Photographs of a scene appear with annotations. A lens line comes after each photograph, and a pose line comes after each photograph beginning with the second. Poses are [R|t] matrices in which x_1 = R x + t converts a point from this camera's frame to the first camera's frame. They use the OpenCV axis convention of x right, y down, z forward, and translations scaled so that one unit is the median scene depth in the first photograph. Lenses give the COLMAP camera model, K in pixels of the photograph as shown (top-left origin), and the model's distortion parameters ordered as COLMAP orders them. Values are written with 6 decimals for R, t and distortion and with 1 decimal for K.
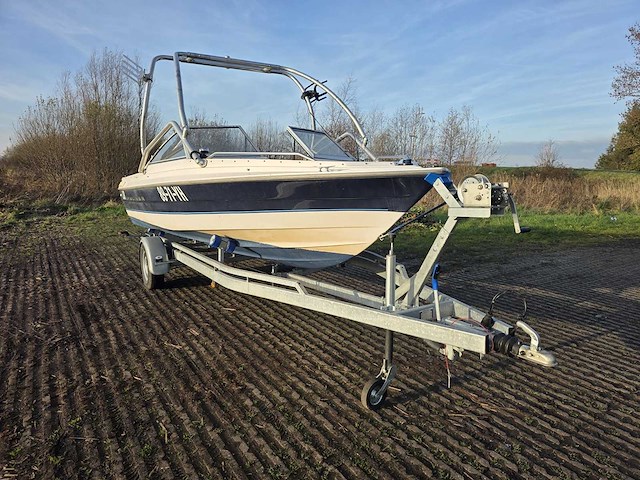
lens RADIAL K [[428.1, 0, 320.0], [0, 428.1, 240.0], [0, 0, 1]] dist [0.079790, -0.069427]
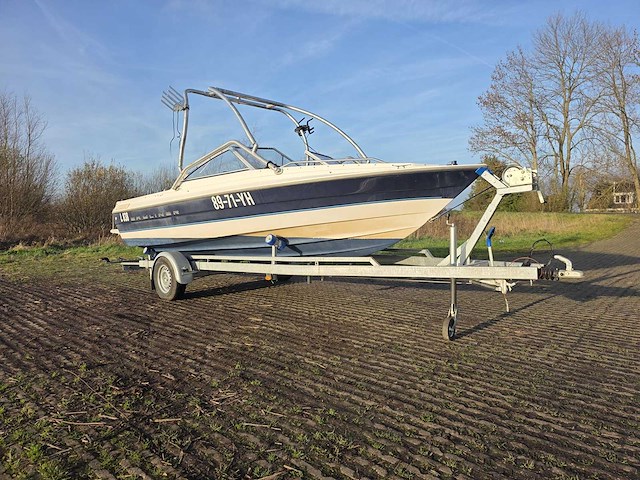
lens RADIAL K [[428.1, 0, 320.0], [0, 428.1, 240.0], [0, 0, 1]] dist [0.079790, -0.069427]
pose [[0.966199, -0.032034, 0.255801, -0.478788], [0.060307, 0.992804, -0.103458, 0.153797], [-0.250646, 0.115388, 0.961178, -0.186416]]
